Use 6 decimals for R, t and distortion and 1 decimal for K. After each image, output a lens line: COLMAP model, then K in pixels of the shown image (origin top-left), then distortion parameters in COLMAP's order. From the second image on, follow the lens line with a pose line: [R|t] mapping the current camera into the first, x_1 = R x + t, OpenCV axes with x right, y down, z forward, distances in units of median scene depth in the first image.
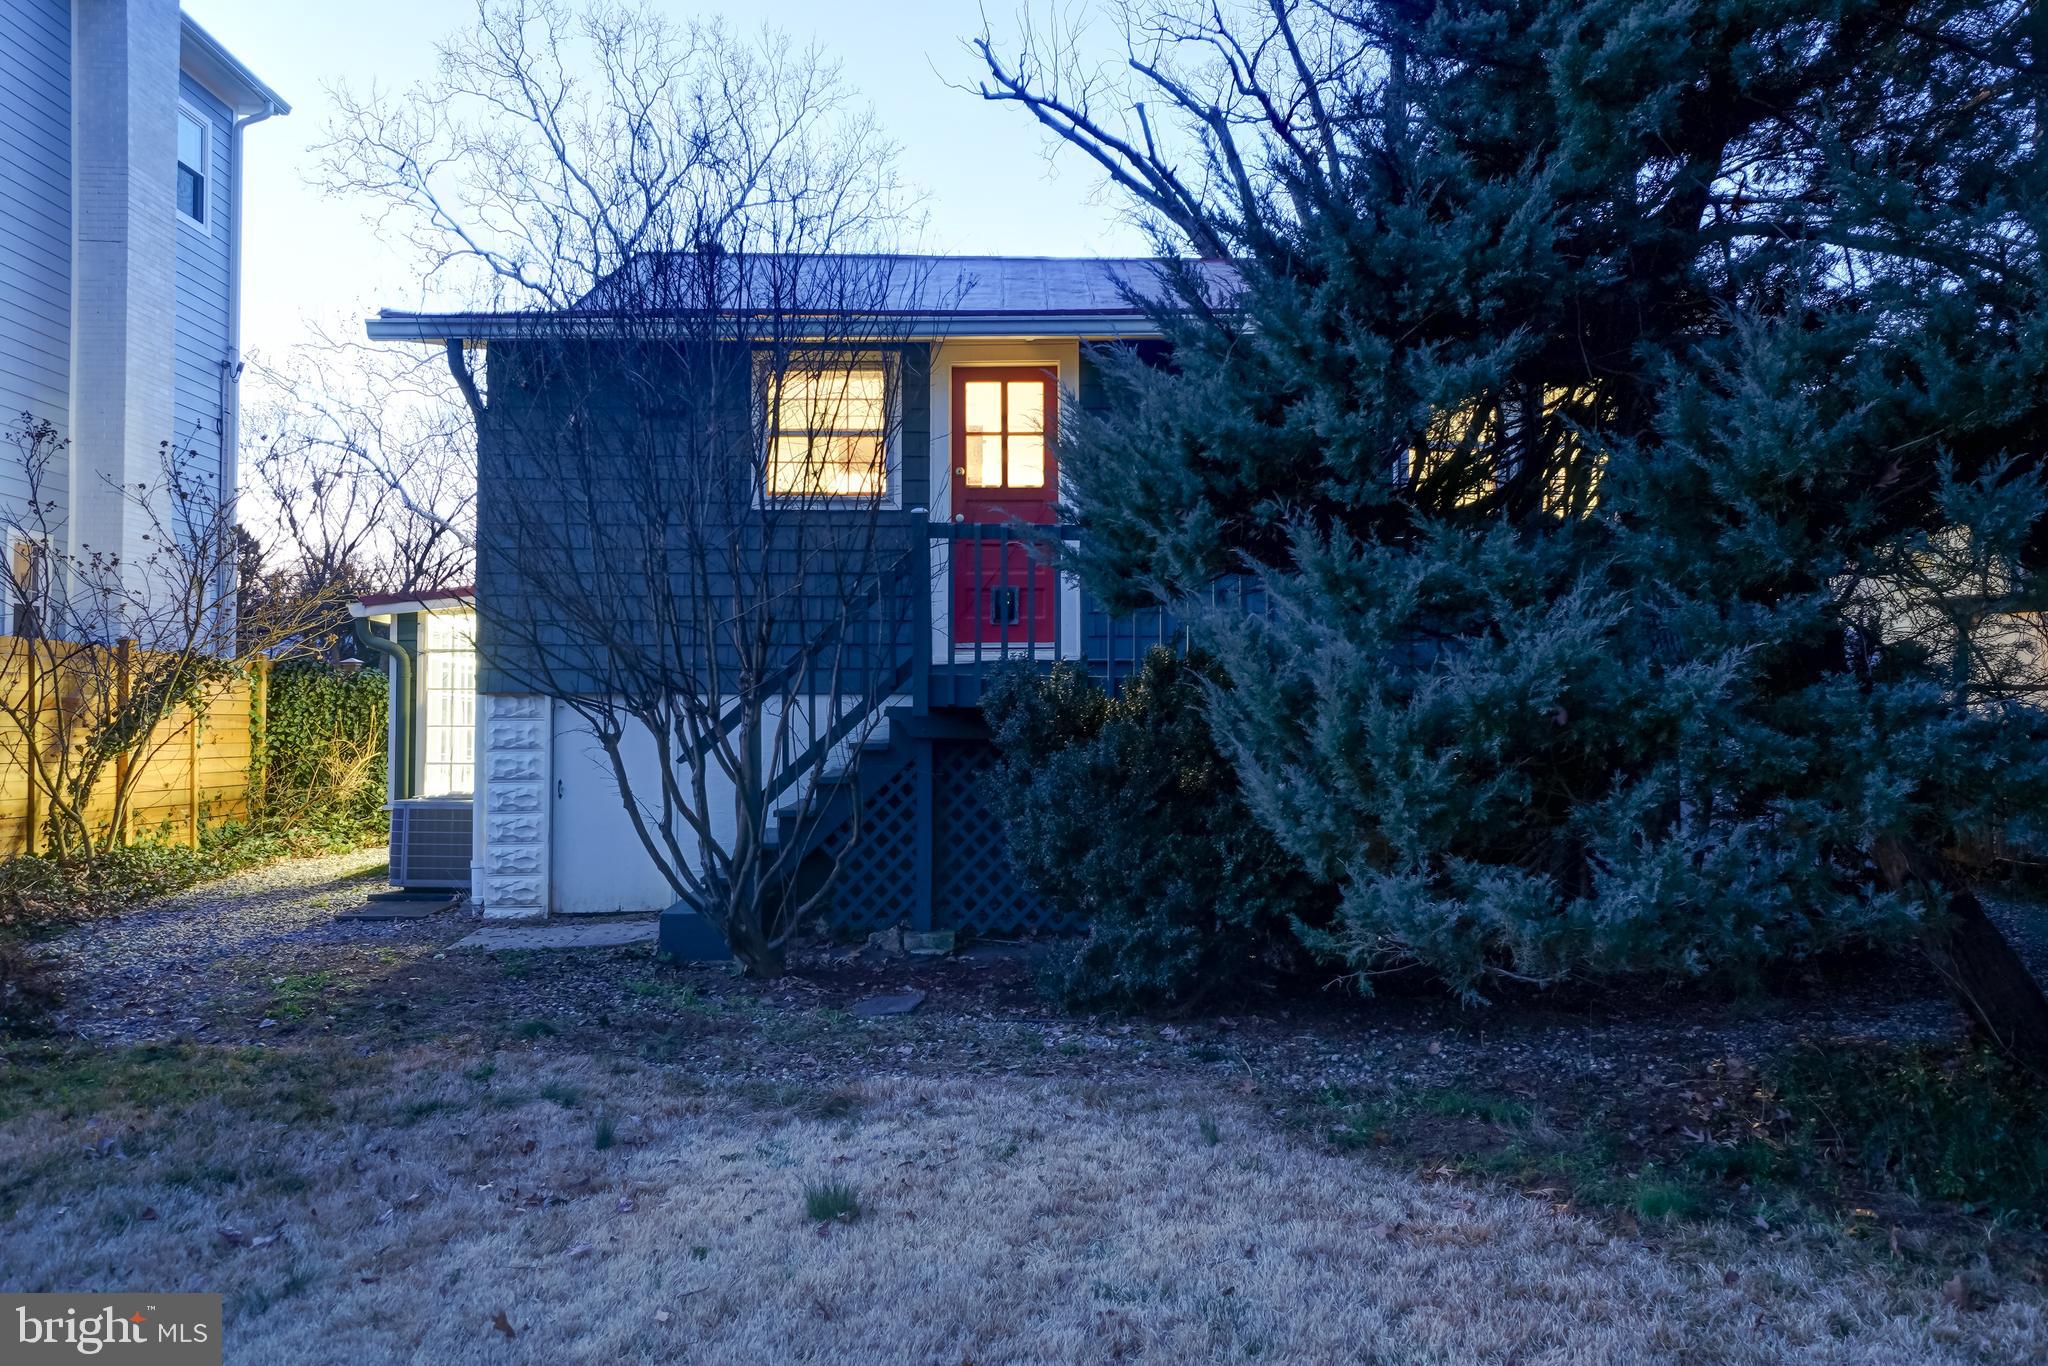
lens RADIAL K [[1578.6, 0, 1022.9], [0, 1578.6, 684.5], [0, 0, 1]] dist [-0.007744, -0.000889]
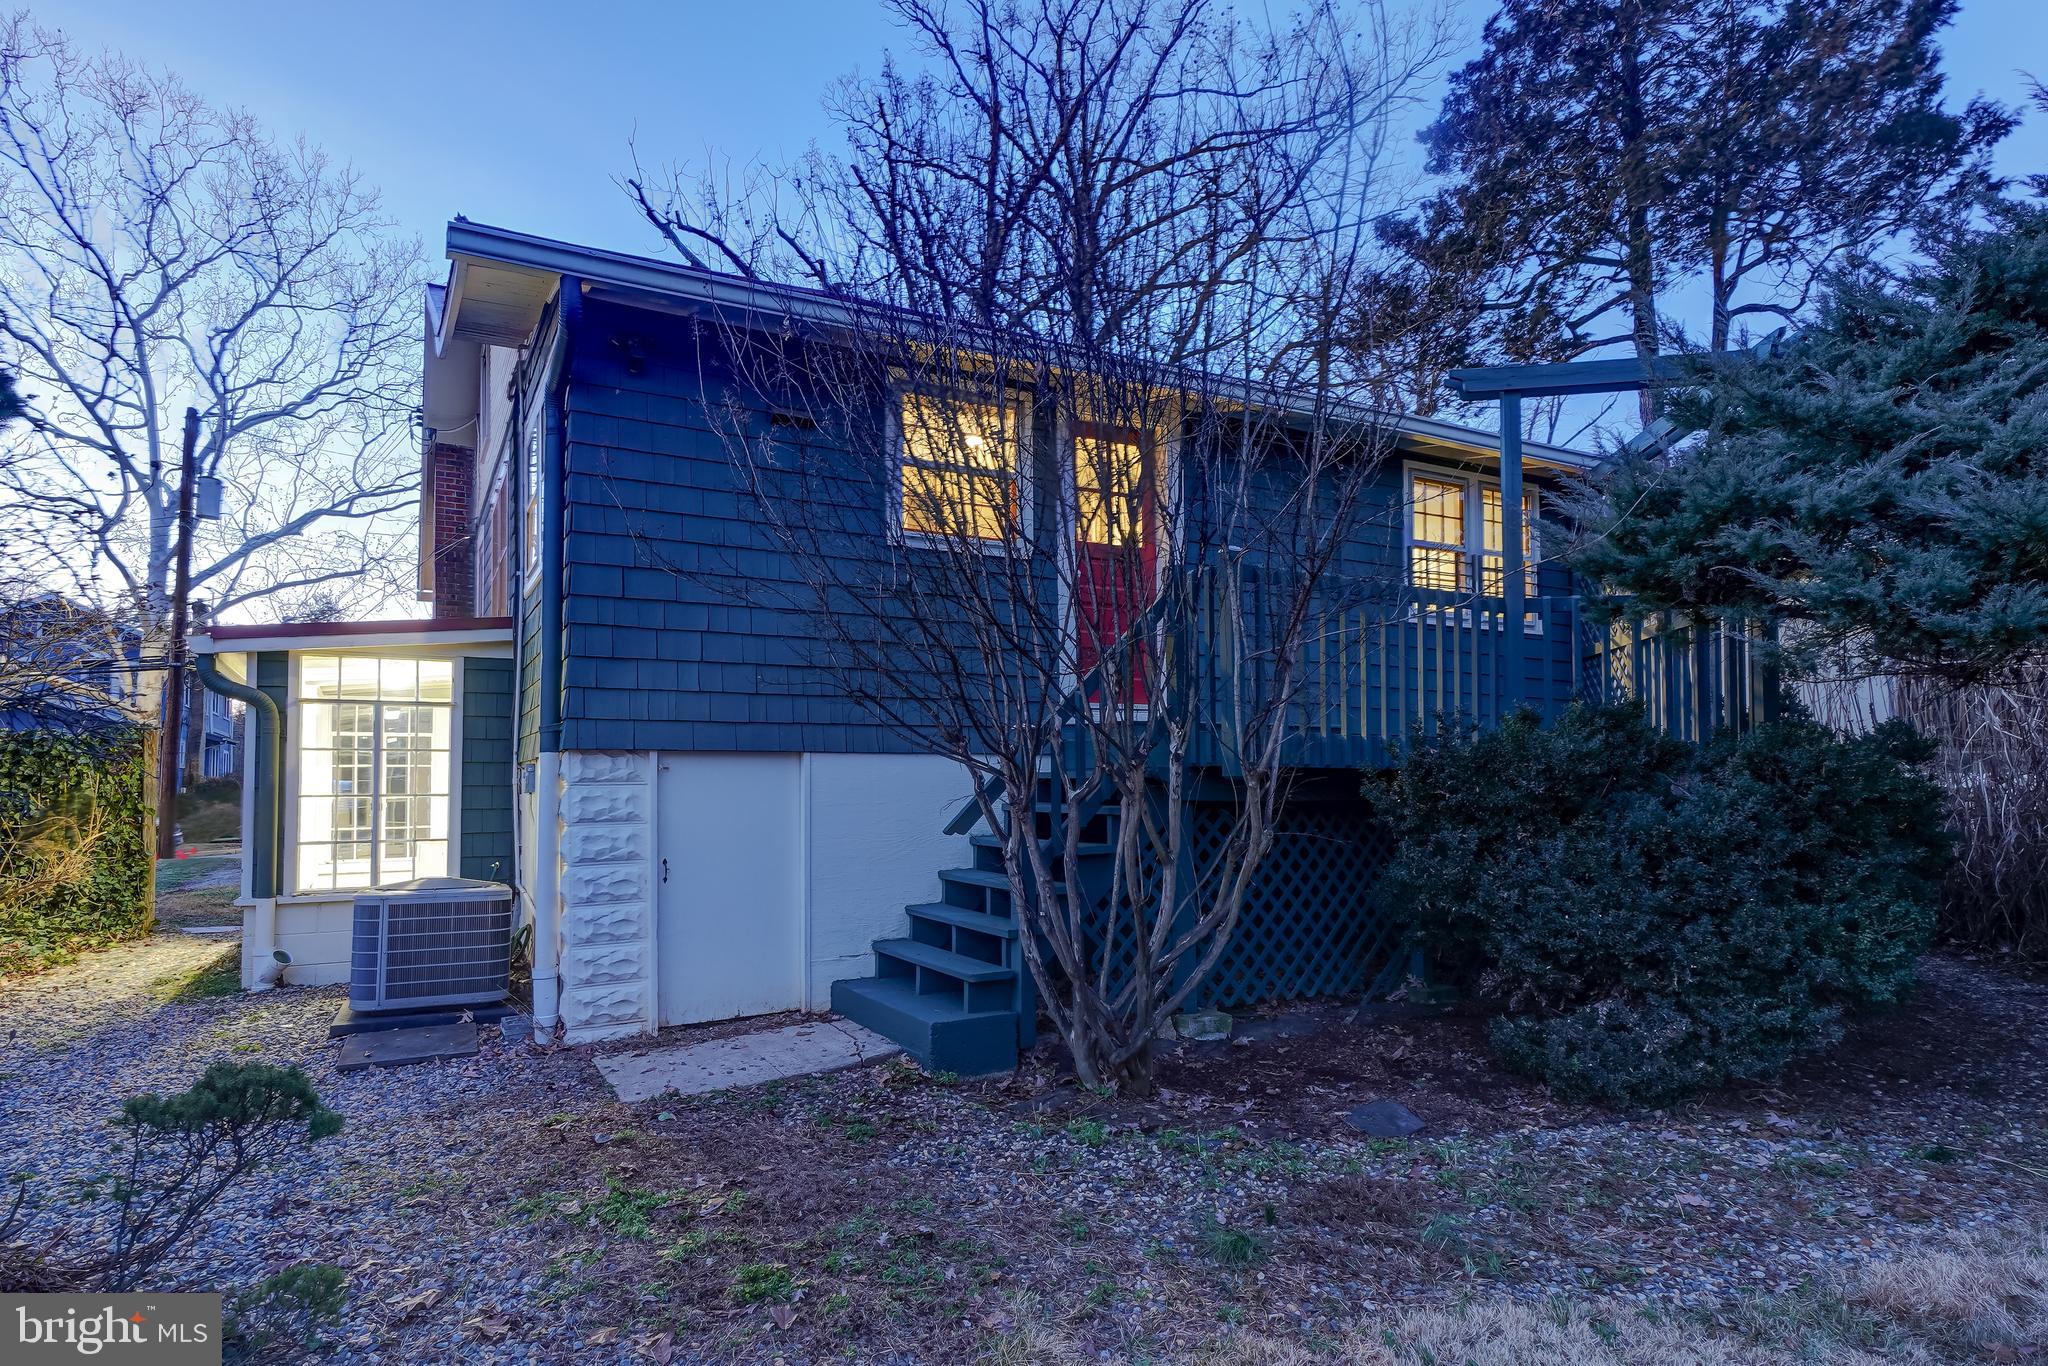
lens RADIAL K [[1128.5, 0, 1038.0], [0, 1128.5, 746.3], [0, 0, 1]] dist [0.007946, 0.002395]
pose [[0.875447, 0.008548, 0.483239, -0.402865], [-0.001298, 0.999882, -0.015336, 0.011956], [-0.483313, 0.012799, 0.875354, 0.405126]]
